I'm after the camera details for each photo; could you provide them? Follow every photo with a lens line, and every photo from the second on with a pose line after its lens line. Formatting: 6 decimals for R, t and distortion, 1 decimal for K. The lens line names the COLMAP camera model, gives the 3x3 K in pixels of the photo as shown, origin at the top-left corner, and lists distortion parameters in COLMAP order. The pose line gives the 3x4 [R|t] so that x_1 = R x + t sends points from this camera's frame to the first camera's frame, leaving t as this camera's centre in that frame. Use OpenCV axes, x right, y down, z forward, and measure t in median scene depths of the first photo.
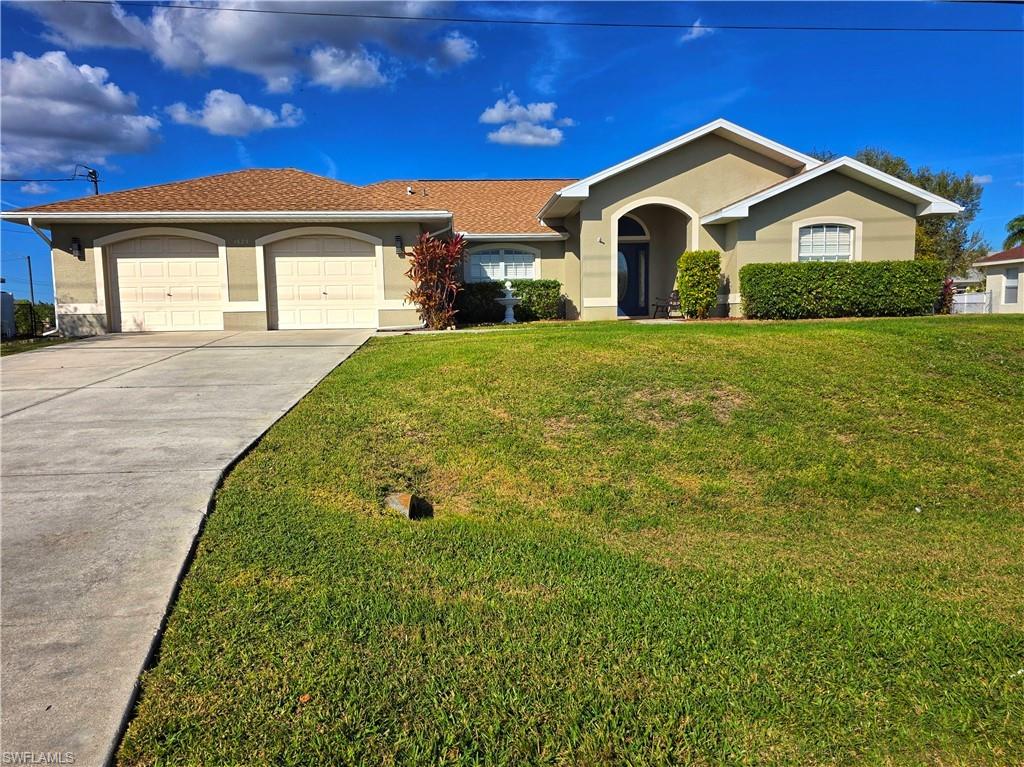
lens RADIAL K [[782.9, 0, 512.0], [0, 782.9, 383.5], [0, 0, 1]] dist [0.002424, 0.006229]
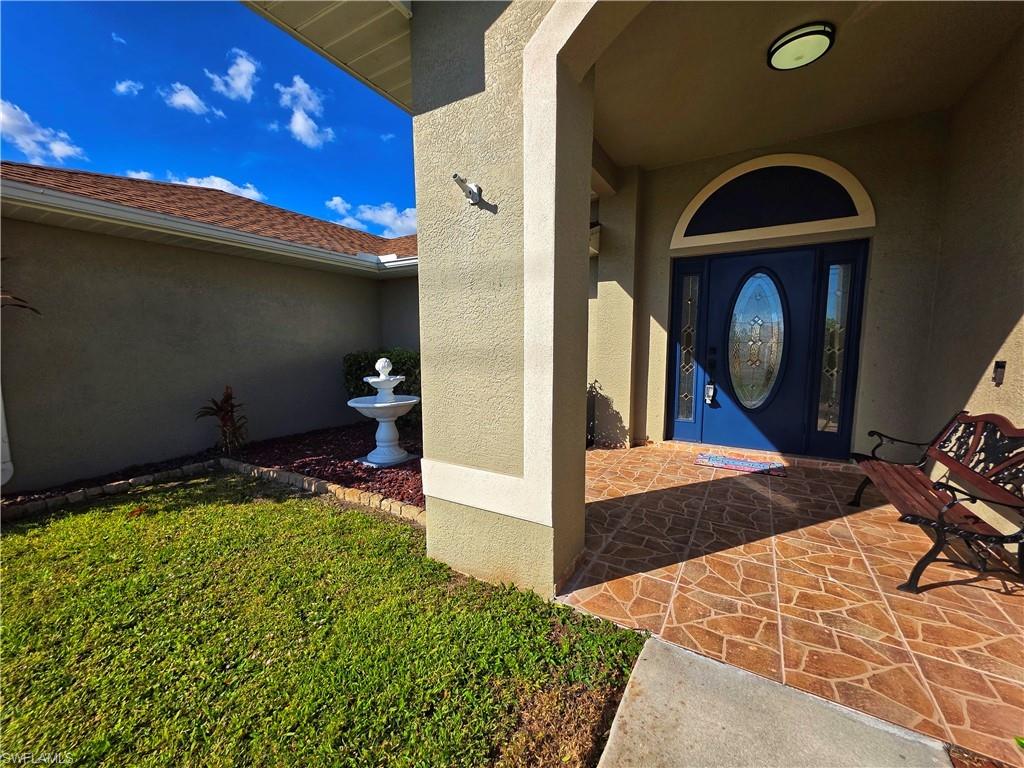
lens RADIAL K [[405.8, 0, 515.4], [0, 405.8, 384.6], [0, 0, 1]] dist [0.001089, 0.000854]
pose [[0.813679, 0.075497, -0.576391, 0.194546], [-0.061407, 0.997146, 0.043921, -0.145629], [0.578062, -0.000344, 0.815993, 0.963850]]
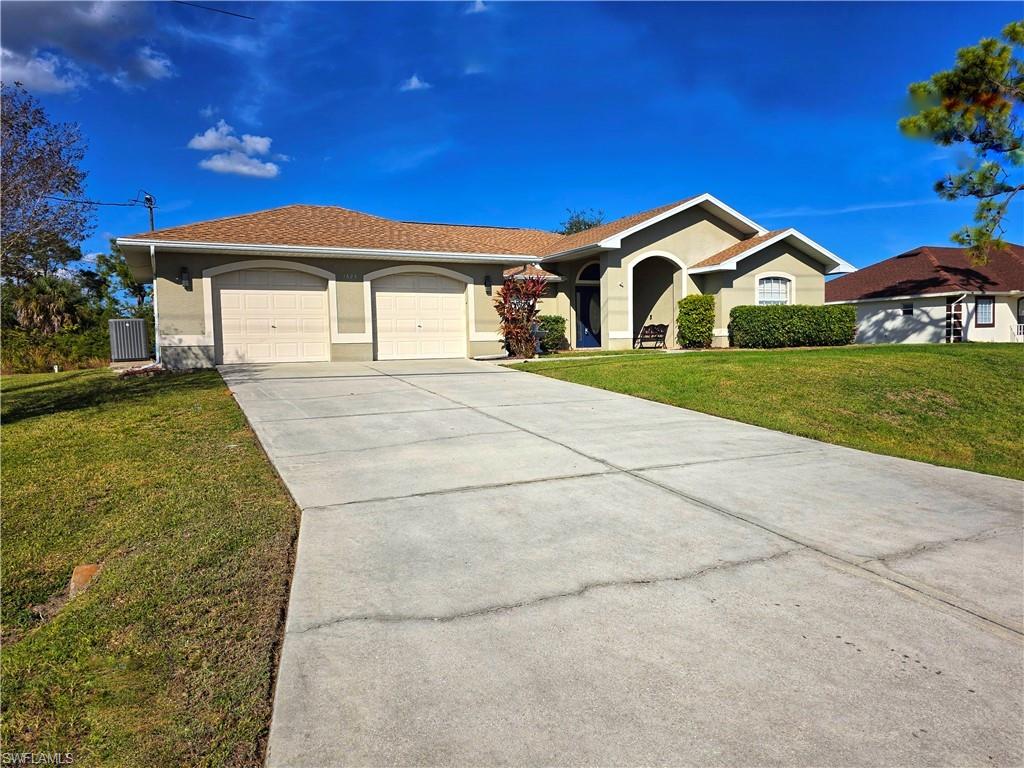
lens RADIAL K [[782.9, 0, 512.0], [0, 782.9, 384.0], [0, 0, 1]] dist [0.002424, 0.006229]
pose [[0.918366, -0.022361, 0.395100, -0.547119], [0.040344, 0.998491, -0.037265, 0.009747], [-0.393670, 0.050163, 0.917882, -0.037782]]
